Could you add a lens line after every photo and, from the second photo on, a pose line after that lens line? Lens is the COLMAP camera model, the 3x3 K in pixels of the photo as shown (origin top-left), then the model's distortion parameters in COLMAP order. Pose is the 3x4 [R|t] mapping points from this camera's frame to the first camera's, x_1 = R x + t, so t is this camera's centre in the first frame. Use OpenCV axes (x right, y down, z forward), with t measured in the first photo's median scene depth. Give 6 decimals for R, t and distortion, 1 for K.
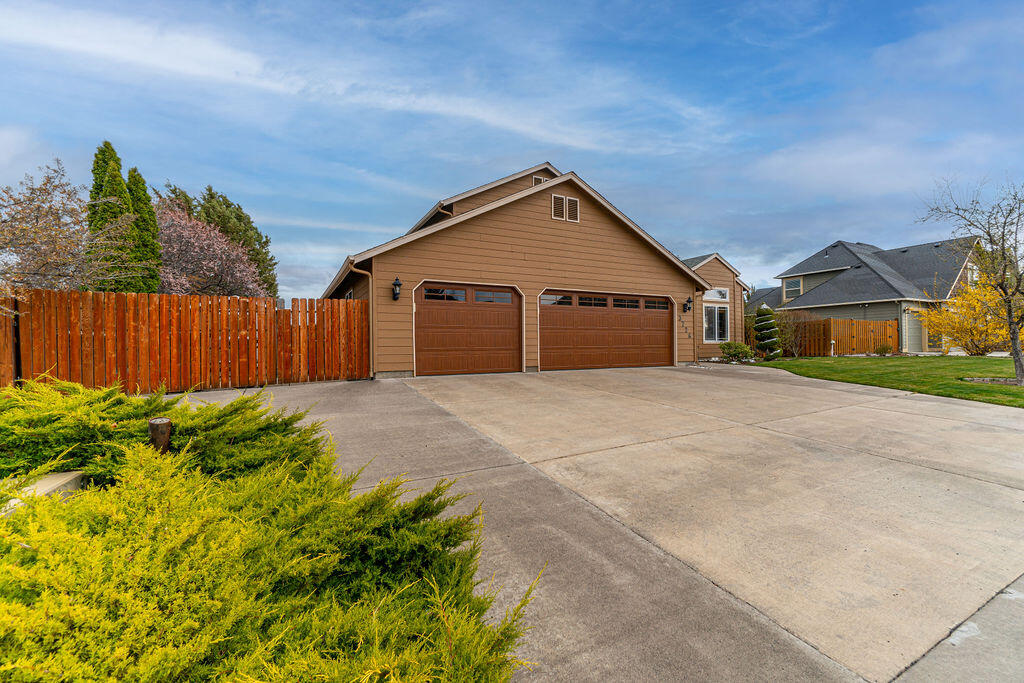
lens RADIAL K [[439.4, 0, 514.2], [0, 439.4, 343.9], [0, 0, 1]] dist [0.000156, 0.000476]
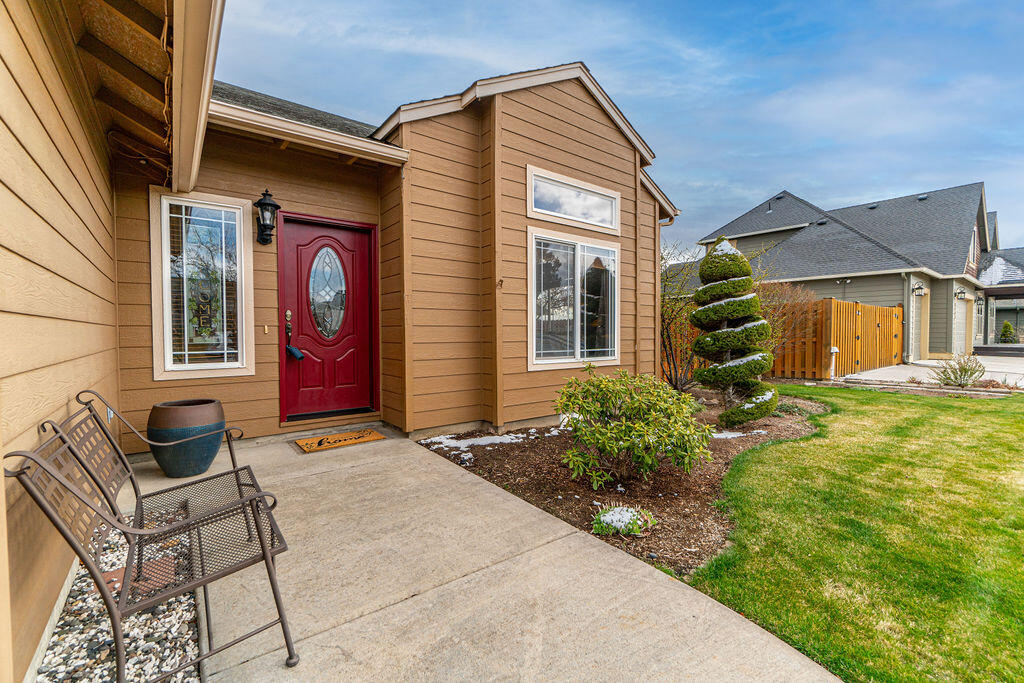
lens RADIAL K [[439.4, 0, 514.2], [0, 439.4, 343.9], [0, 0, 1]] dist [0.000156, 0.000476]
pose [[0.983651, 0.002301, 0.180071, 0.330563], [-0.008185, 0.999456, 0.031939, -0.024012], [-0.179900, -0.032891, 0.983135, 0.647592]]
